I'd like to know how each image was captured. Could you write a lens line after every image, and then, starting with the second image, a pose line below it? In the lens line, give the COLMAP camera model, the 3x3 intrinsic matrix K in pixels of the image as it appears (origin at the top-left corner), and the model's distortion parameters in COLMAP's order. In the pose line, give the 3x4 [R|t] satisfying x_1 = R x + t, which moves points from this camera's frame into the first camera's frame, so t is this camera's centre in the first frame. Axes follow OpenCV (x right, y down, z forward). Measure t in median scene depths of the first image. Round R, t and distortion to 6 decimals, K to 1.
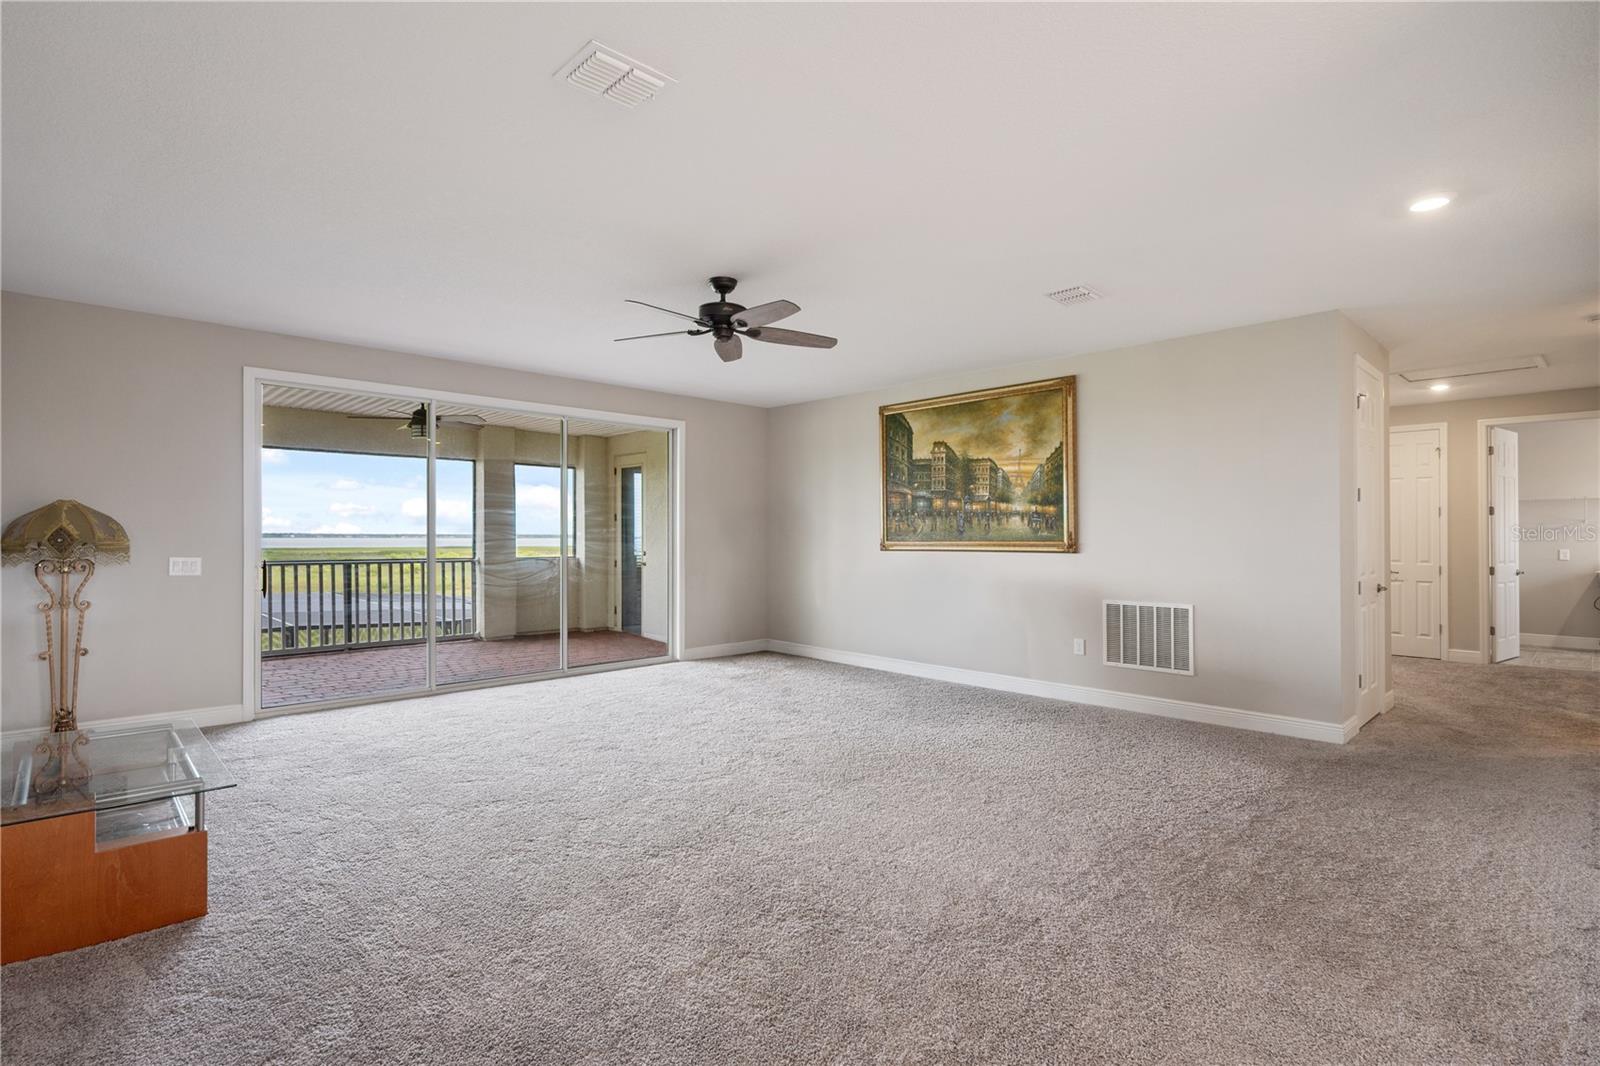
lens RADIAL K [[768.5, 0, 799.1], [0, 768.5, 537.3], [0, 0, 1]] dist [-0.004007, 0.002930]
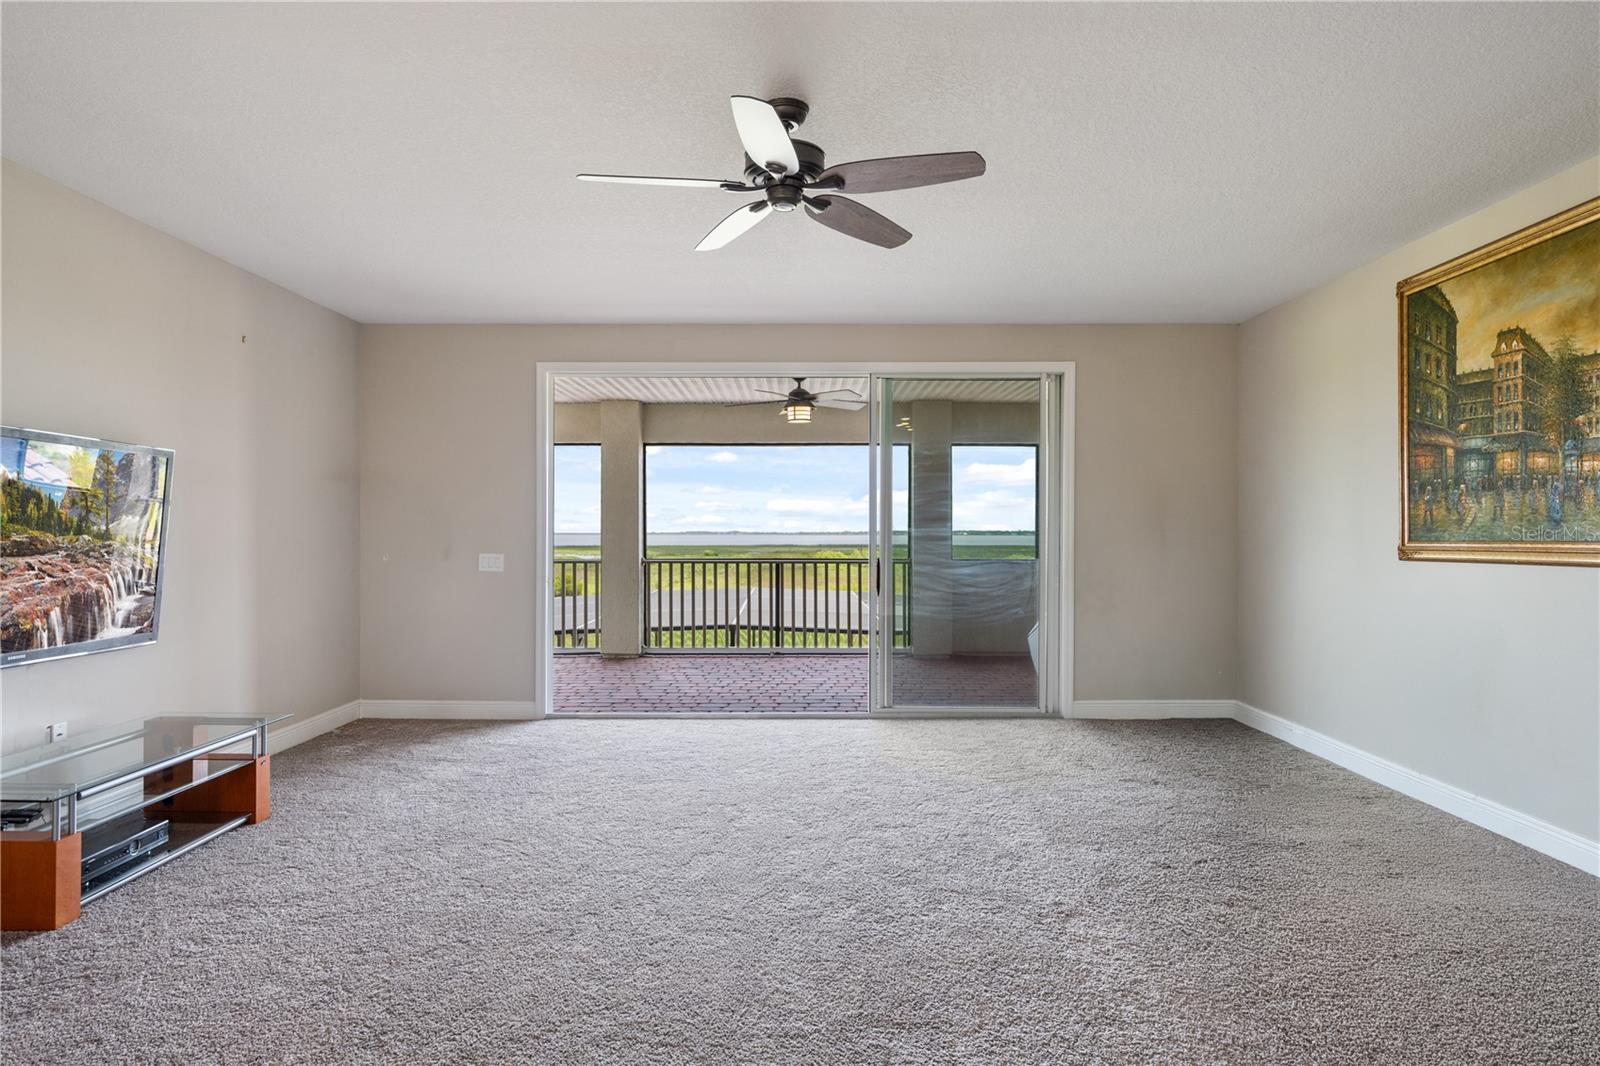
lens RADIAL K [[892.3, 0, 799.6], [0, 892.3, 530.7], [0, 0, 1]] dist [-0.002909, 0.001532]
pose [[0.722186, -0.003039, -0.691692, 0.240147], [-0.000522, 0.999988, -0.004939, 0.000752], [0.691699, 0.003928, 0.722176, 0.304573]]
